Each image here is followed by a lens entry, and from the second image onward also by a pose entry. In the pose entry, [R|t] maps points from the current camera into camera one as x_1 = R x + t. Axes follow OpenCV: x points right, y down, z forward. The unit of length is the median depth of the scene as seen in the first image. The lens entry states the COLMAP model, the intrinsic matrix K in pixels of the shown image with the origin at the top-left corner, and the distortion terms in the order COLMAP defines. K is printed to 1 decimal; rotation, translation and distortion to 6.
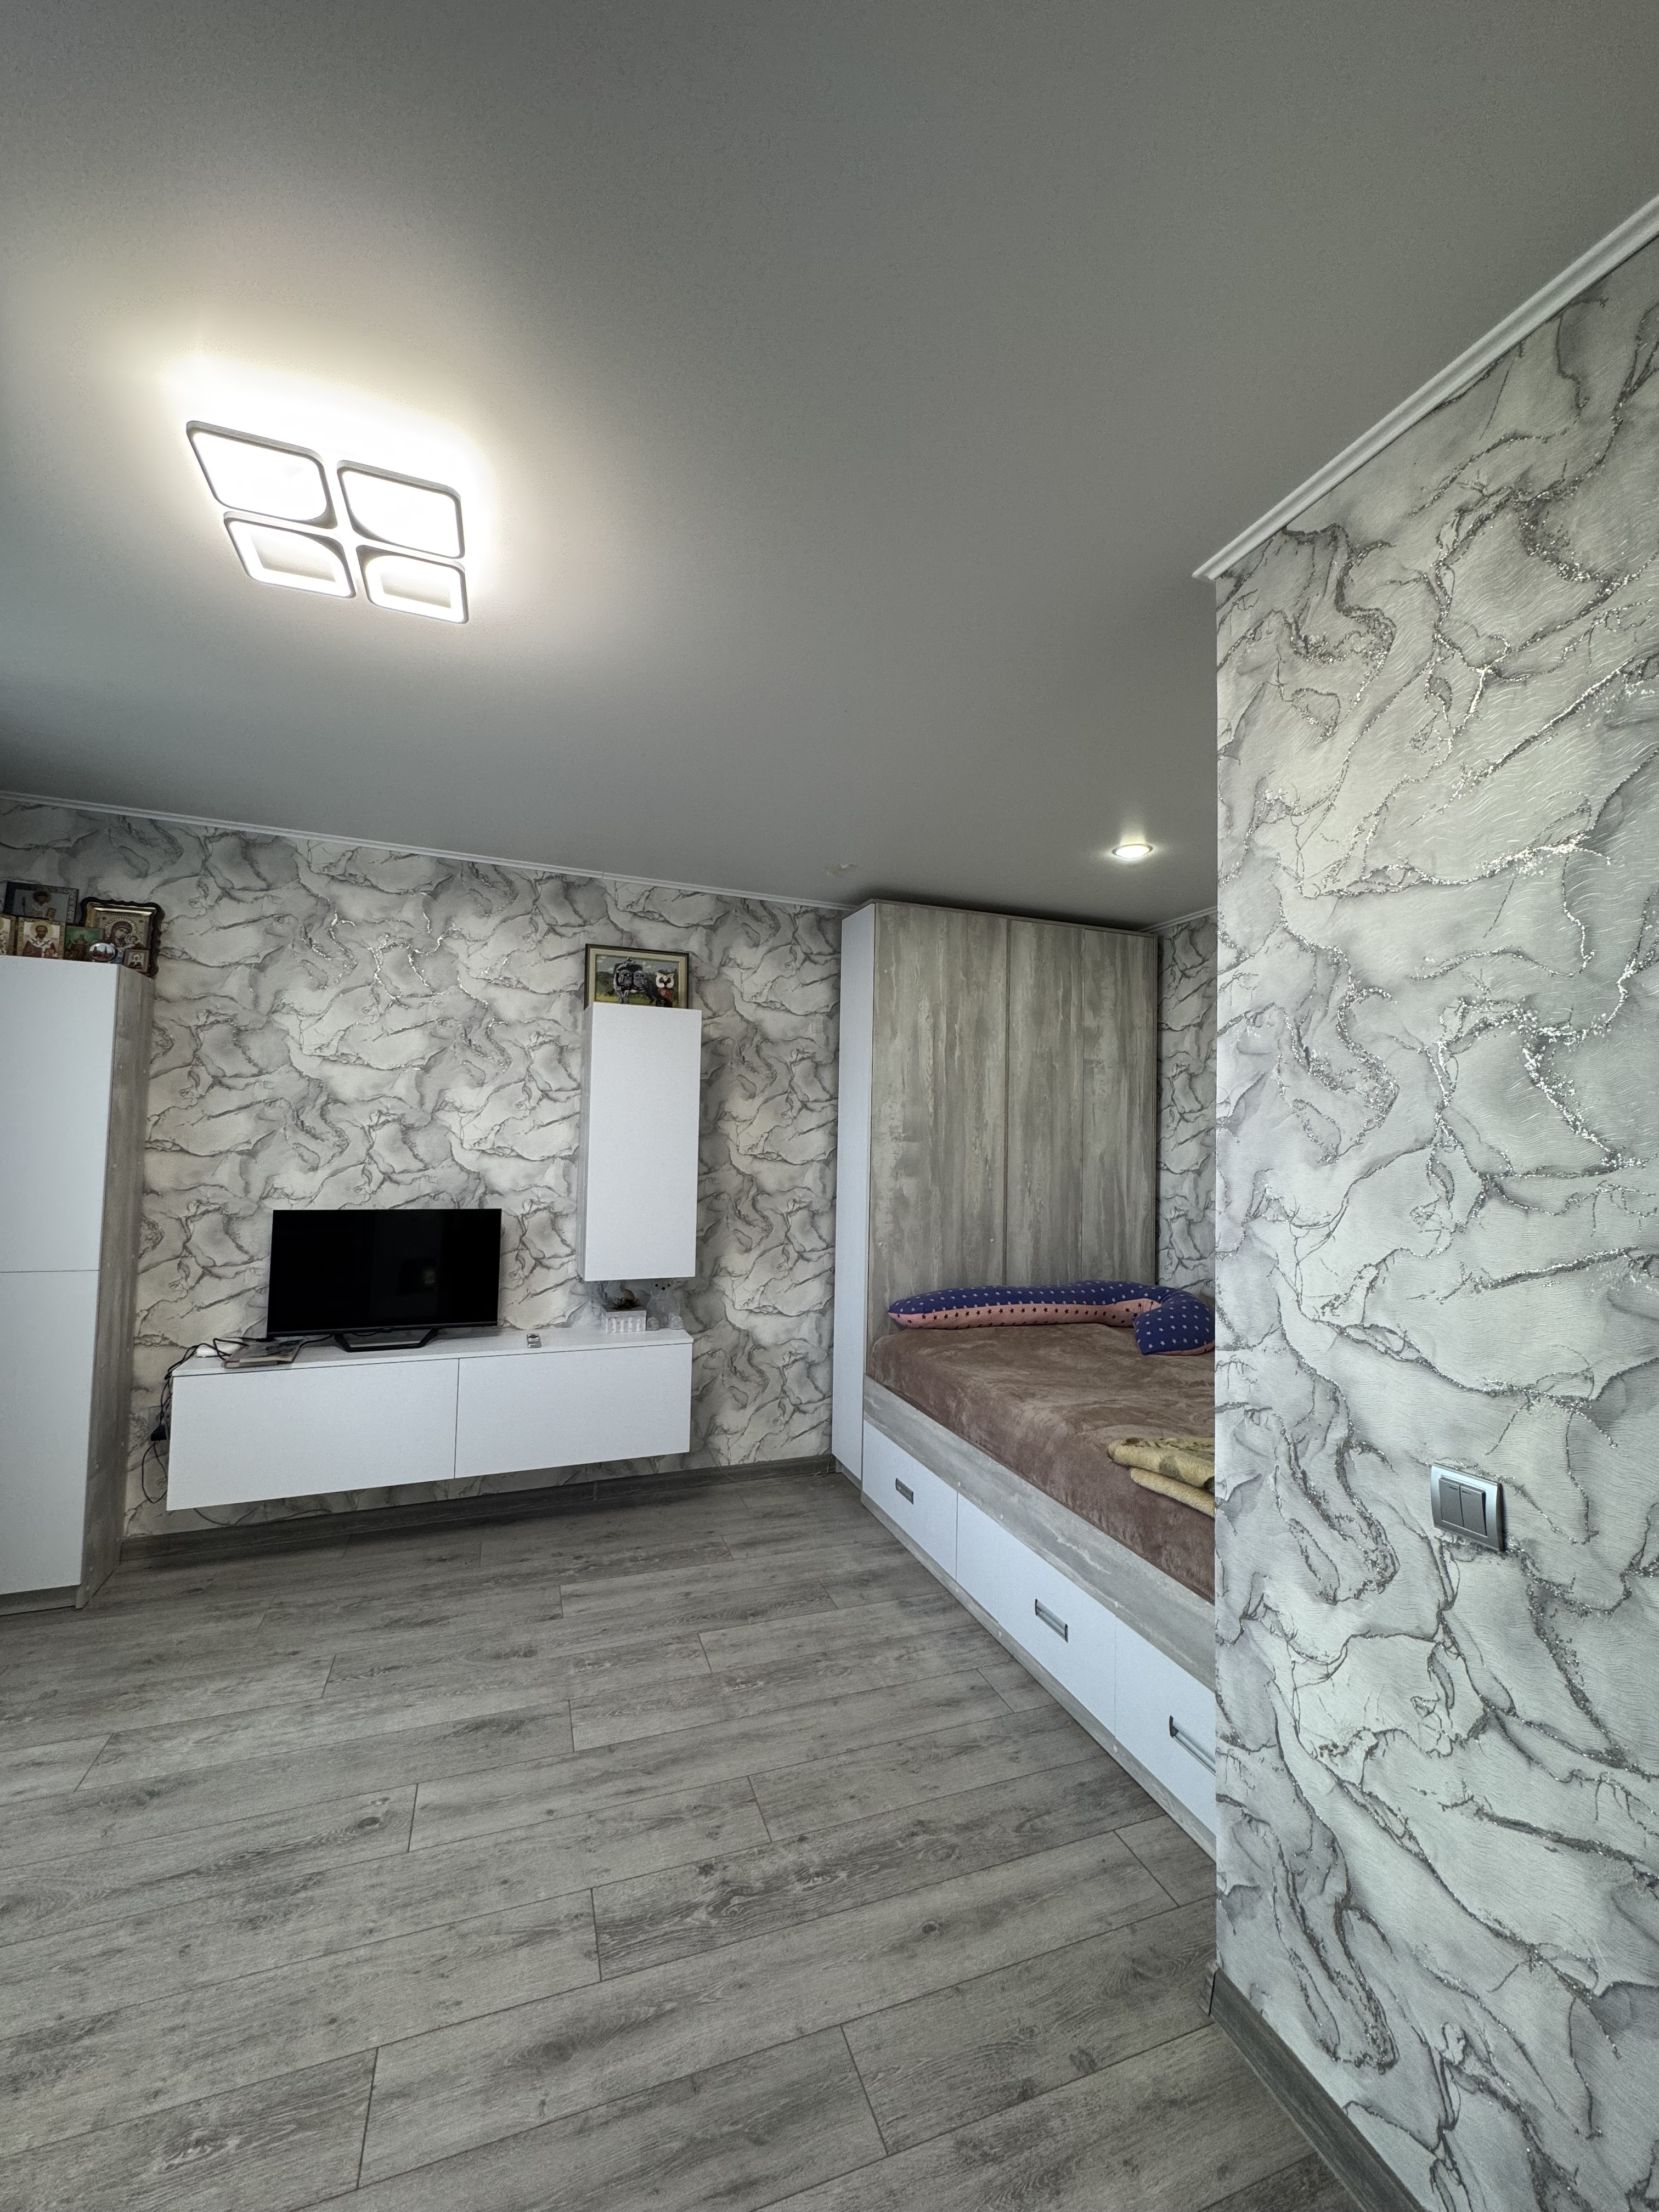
lens RADIAL K [[881.2, 0, 831.7], [0, 881.2, 1104.2], [0, 0, 1]] dist [-0.002697, 0.000497]
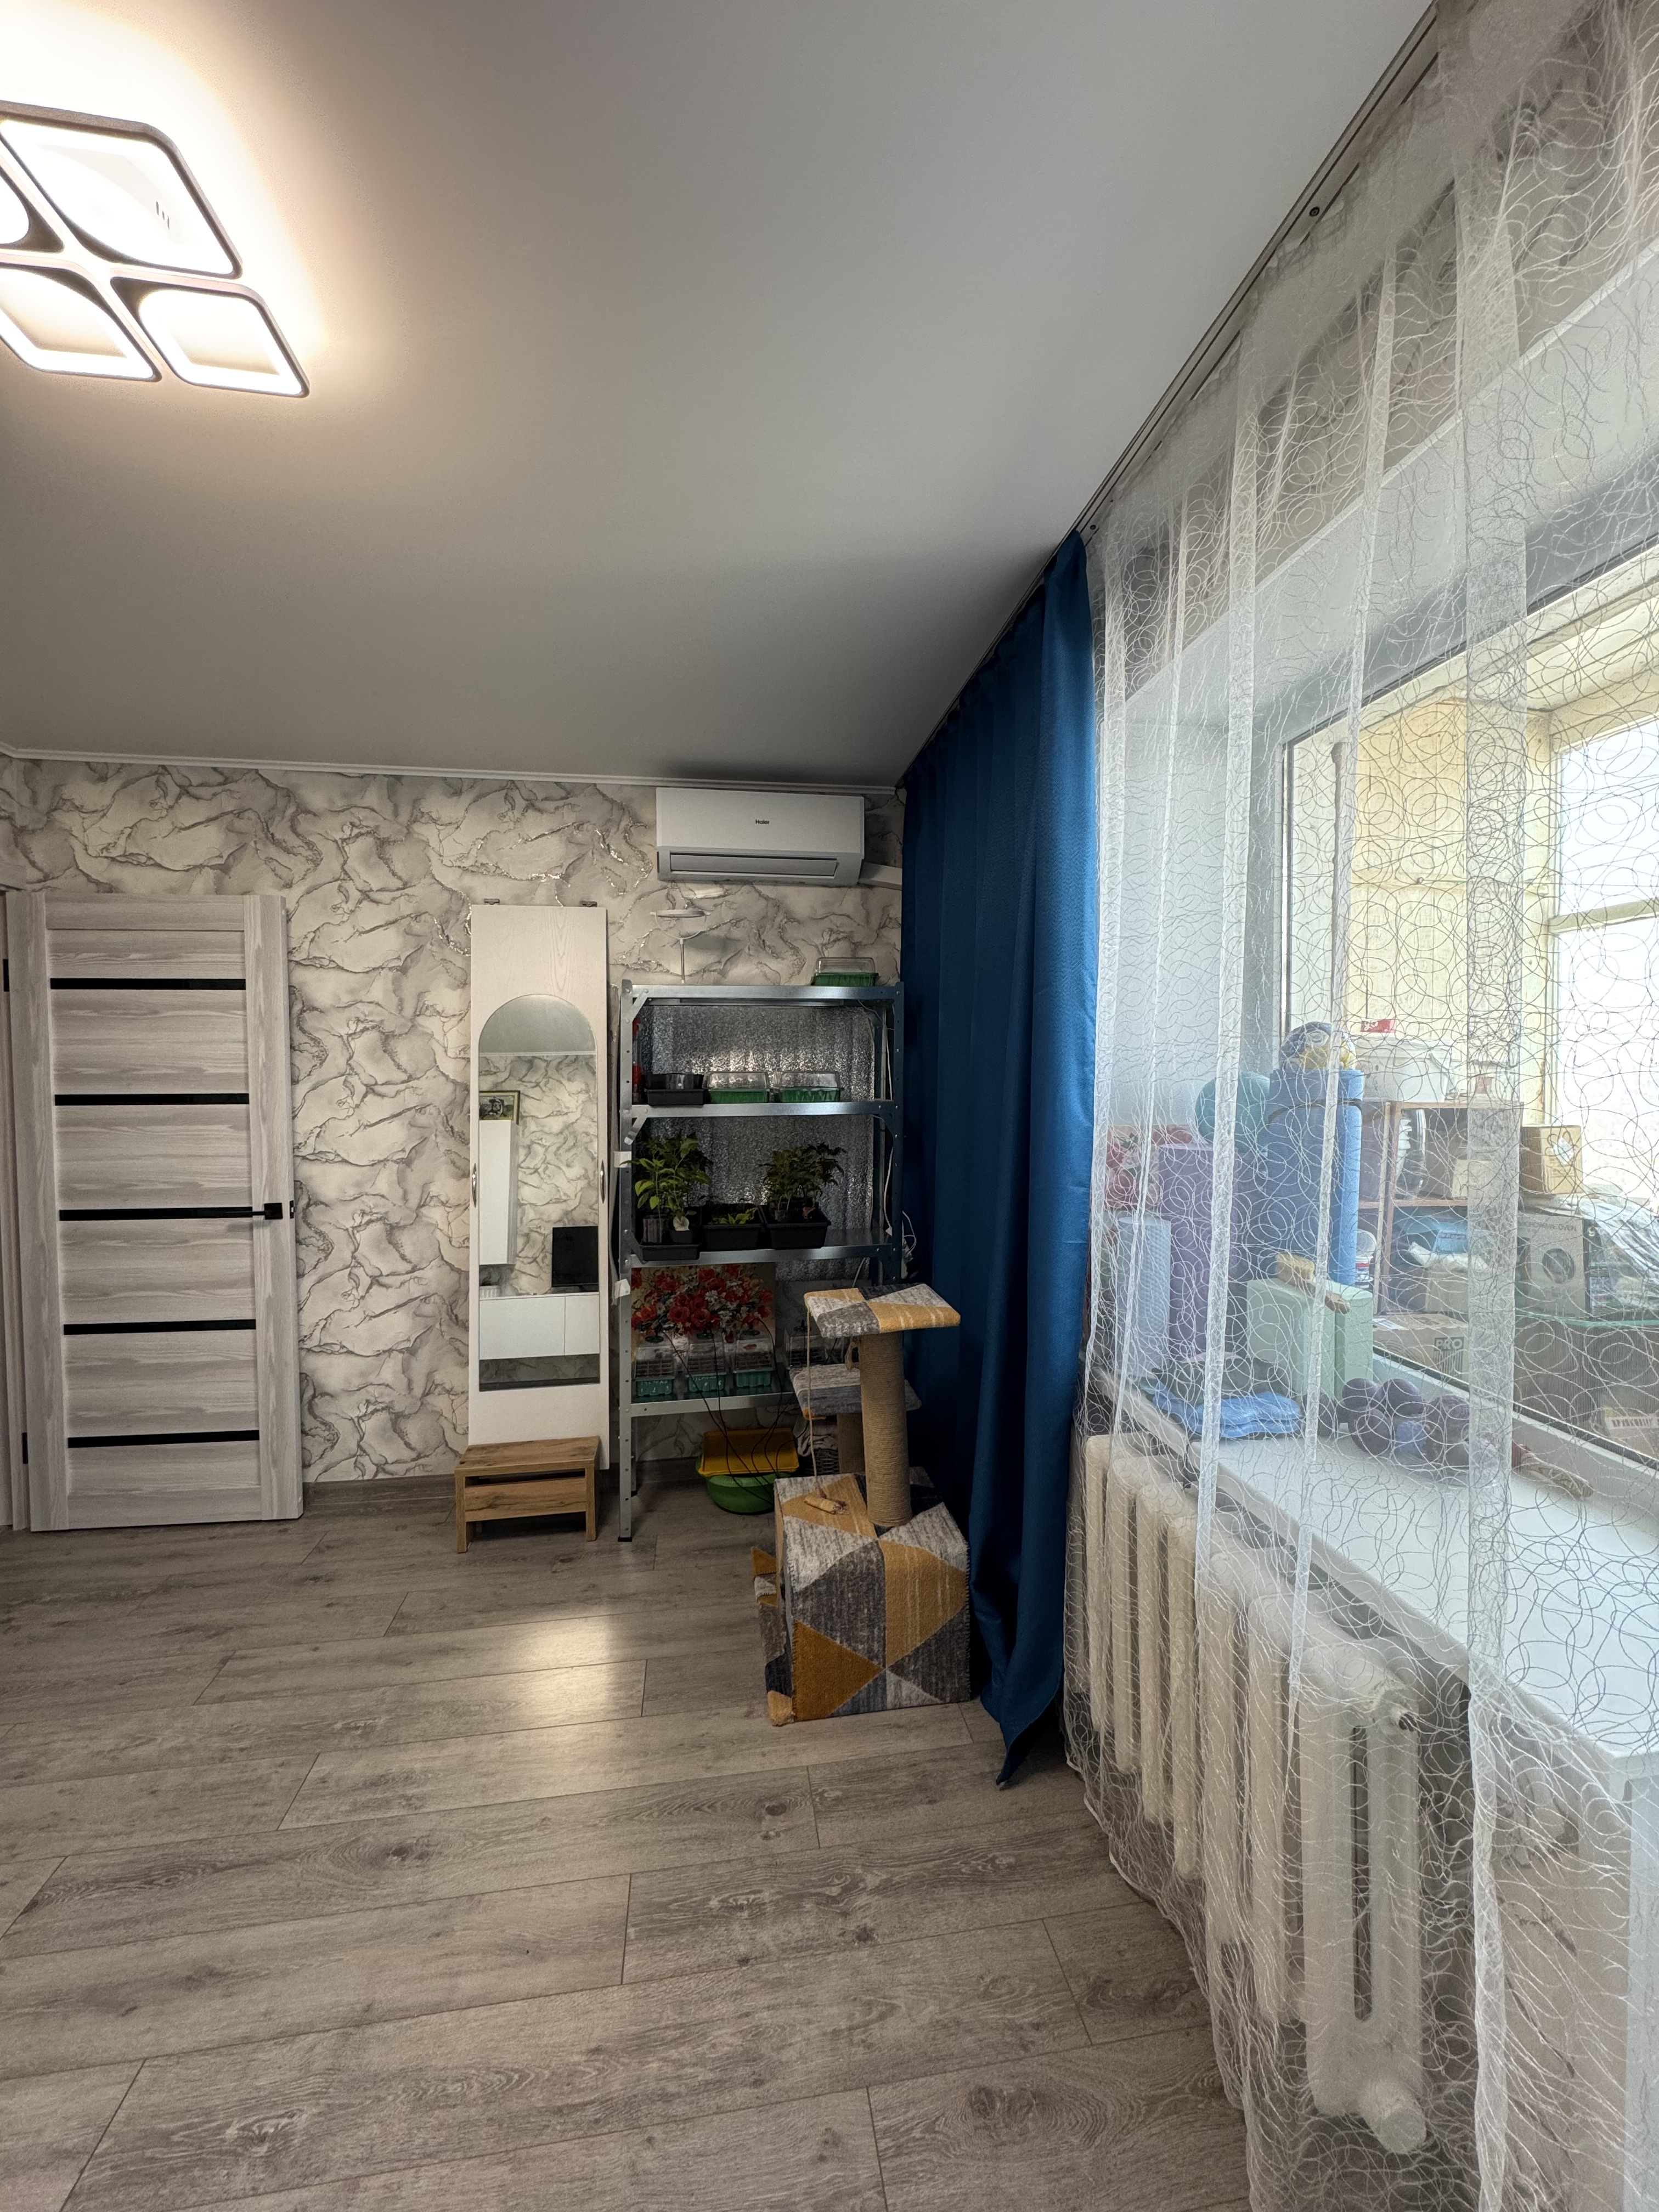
lens RADIAL K [[881.2, 0, 829.4], [0, 881.2, 1102.5], [0, 0, 1]] dist [-0.002697, 0.000497]
pose [[-0.979385, -0.023905, 0.200581, -0.613182], [-0.022984, 0.999712, 0.006920, 0.009092], [-0.200688, 0.002167, -0.979653, 0.744252]]
